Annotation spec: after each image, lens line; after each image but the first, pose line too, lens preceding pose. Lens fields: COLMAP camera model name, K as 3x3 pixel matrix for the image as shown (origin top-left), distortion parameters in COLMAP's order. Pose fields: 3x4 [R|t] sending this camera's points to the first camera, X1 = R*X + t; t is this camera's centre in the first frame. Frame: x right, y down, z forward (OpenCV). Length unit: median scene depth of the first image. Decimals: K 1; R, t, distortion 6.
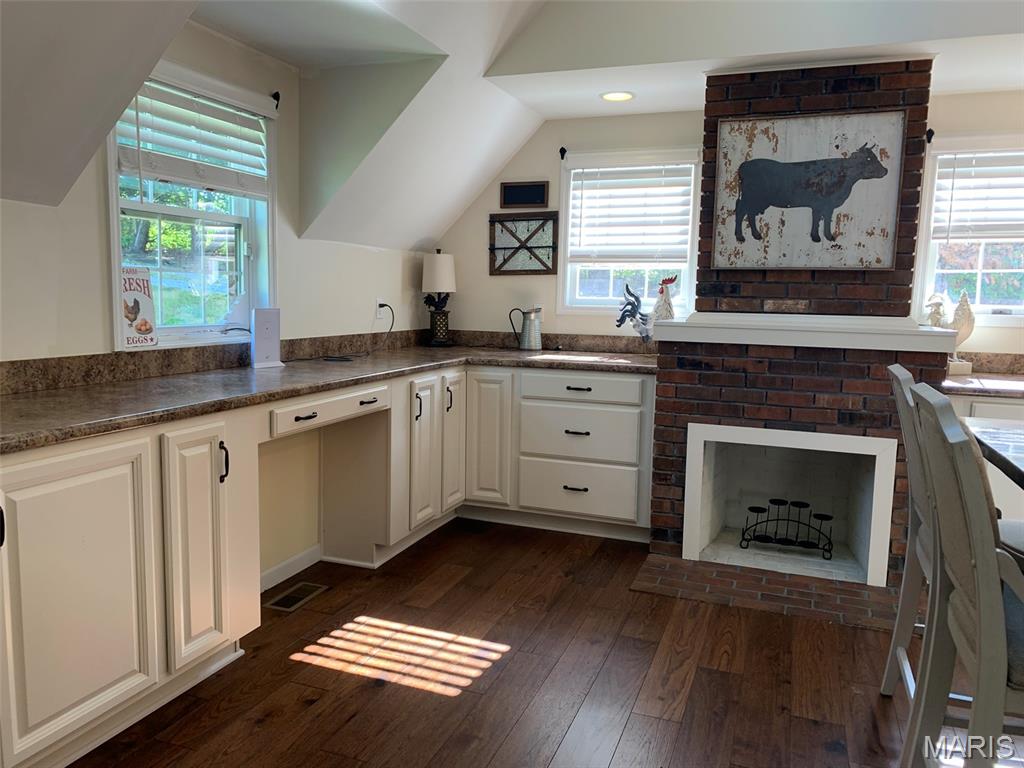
lens RADIAL K [[777.2, 0, 512.0], [0, 777.2, 384.0], [0, 0, 1]] dist [0.091183, -0.155636]
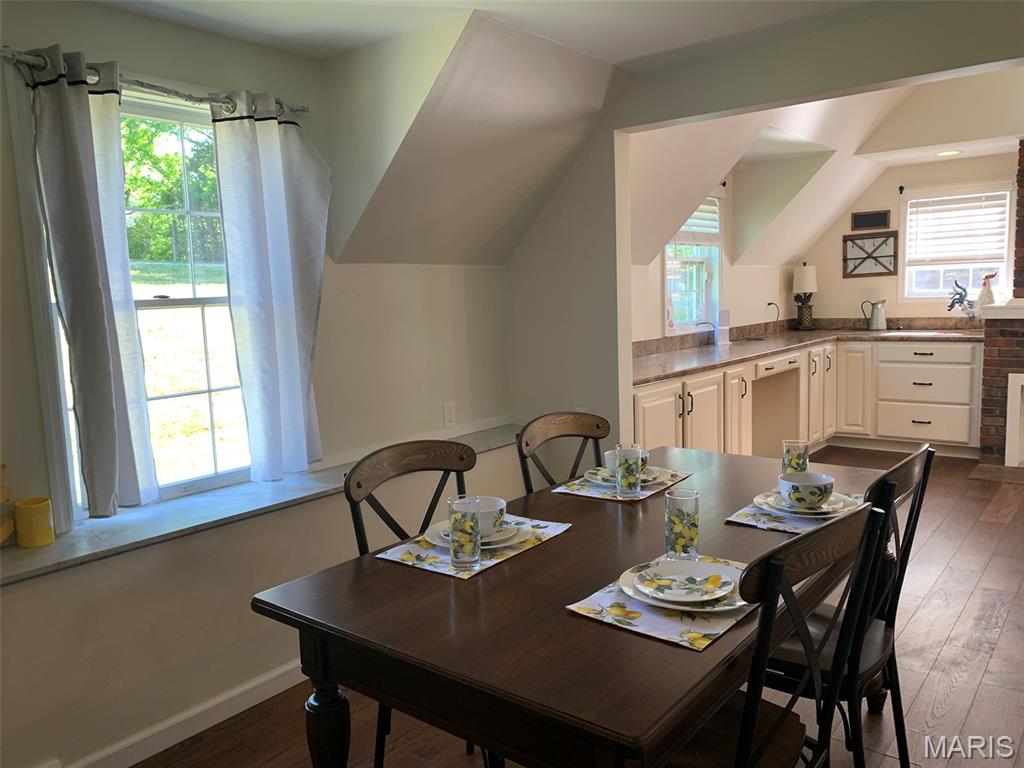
lens RADIAL K [[798.1, 0, 512.0], [0, 798.1, 384.0], [0, 0, 1]] dist [0.007330, 0.009061]
pose [[0.947768, -0.016839, -0.318517, -0.173191], [0.018551, 0.999825, 0.002342, 0.045696], [0.318422, -0.008129, 0.947914, -0.699760]]
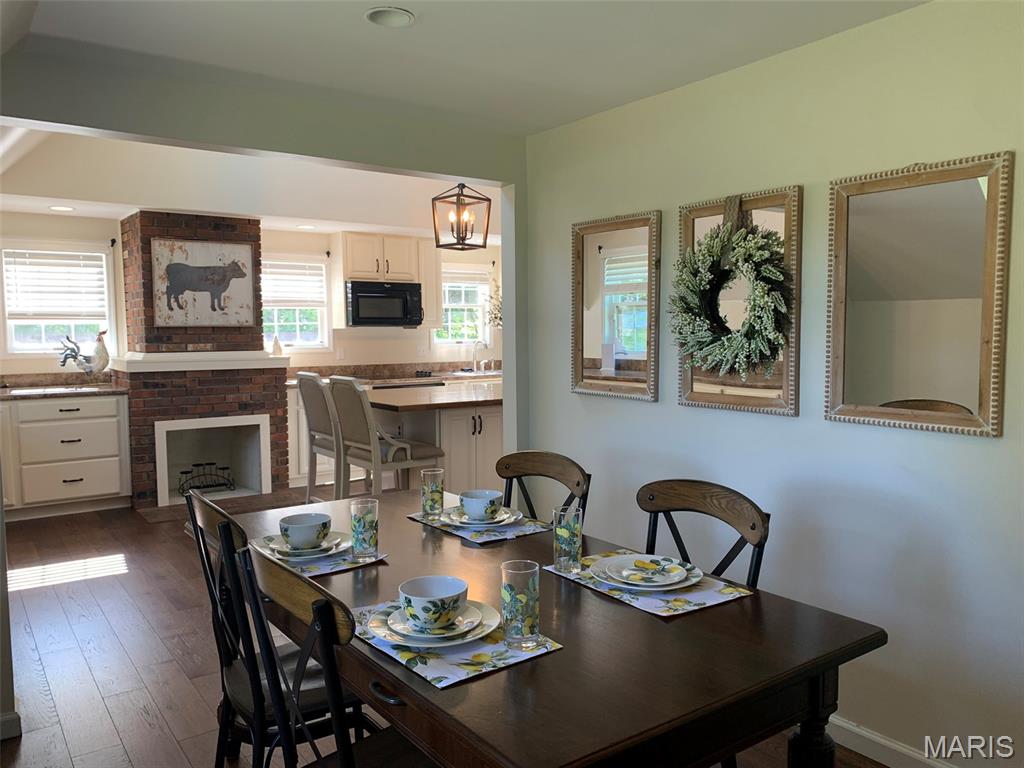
lens RADIAL K [[777.2, 0, 512.0], [0, 777.2, 384.0], [0, 0, 1]] dist [0.091183, -0.155636]
pose [[0.550589, -0.084039, 0.830535, -0.669945], [0.112292, 0.993333, 0.026070, 0.012236], [-0.827189, 0.078909, 0.556355, -0.491947]]
